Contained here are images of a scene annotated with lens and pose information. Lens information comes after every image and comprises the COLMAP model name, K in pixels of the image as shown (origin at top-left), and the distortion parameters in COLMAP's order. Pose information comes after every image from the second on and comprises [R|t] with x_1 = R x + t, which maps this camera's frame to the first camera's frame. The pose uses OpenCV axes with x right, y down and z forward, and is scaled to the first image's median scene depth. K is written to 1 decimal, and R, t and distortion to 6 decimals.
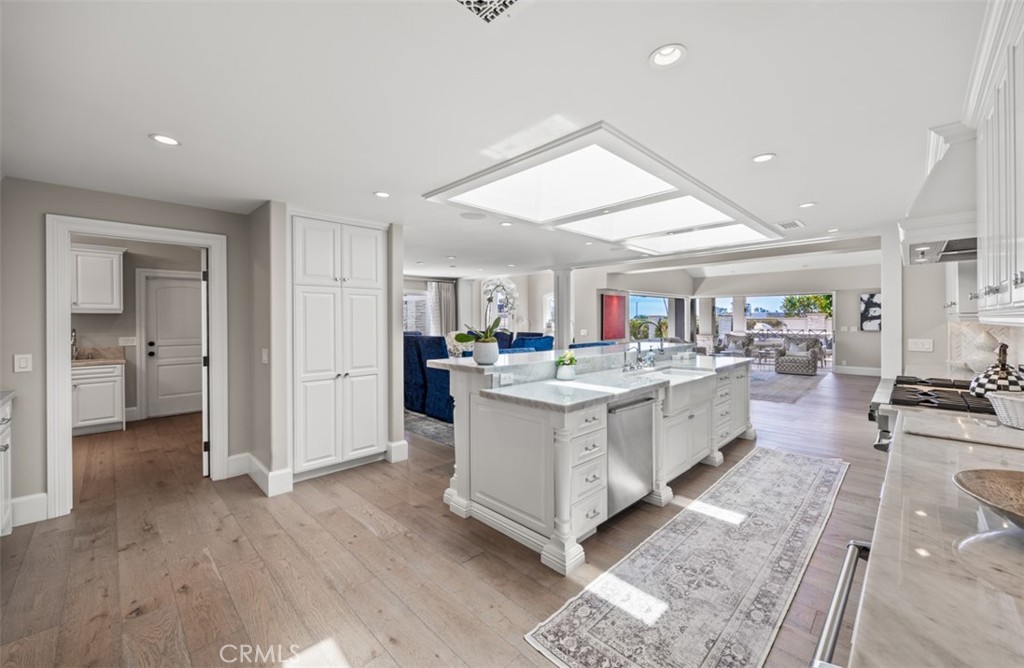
lens RADIAL K [[426.6, 0, 510.4], [0, 426.6, 328.7], [0, 0, 1]] dist [0.009327, -0.000195]
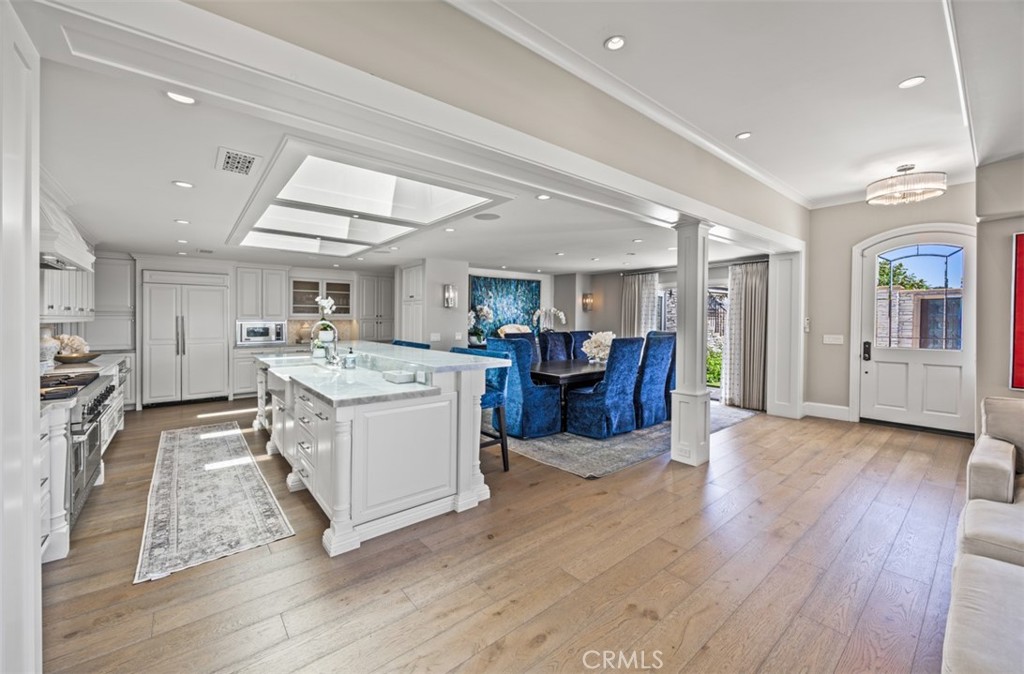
lens RADIAL K [[410.2, 0, 502.4], [0, 410.2, 314.5], [0, 0, 1]] dist [-0.006442, 0.000288]
pose [[-0.149314, -0.002940, -0.988785, 1.448977], [-0.016858, 0.999858, -0.000428, -0.047035], [0.988646, 0.016605, -0.149342, 1.802725]]
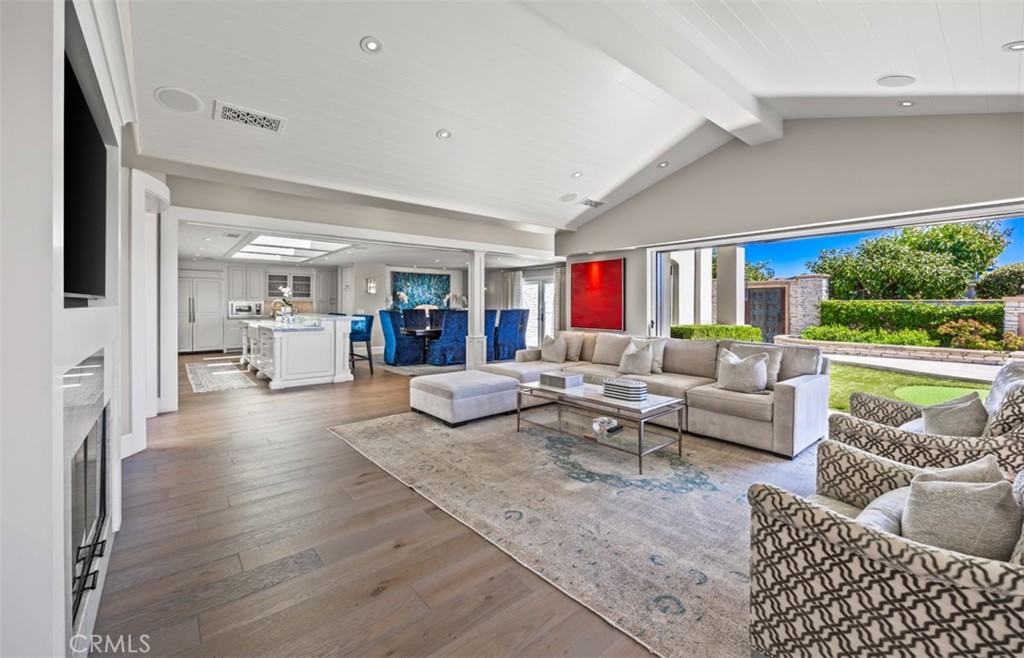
lens RADIAL K [[402.3, 0, 516.9], [0, 402.3, 301.0], [0, 0, 1]] dist [0.002778, -0.001148]
pose [[-0.100713, -0.003310, -0.994910, 2.357840], [-0.020695, 0.999785, -0.001231, -0.036732], [0.994700, 0.020465, -0.100759, 2.586778]]
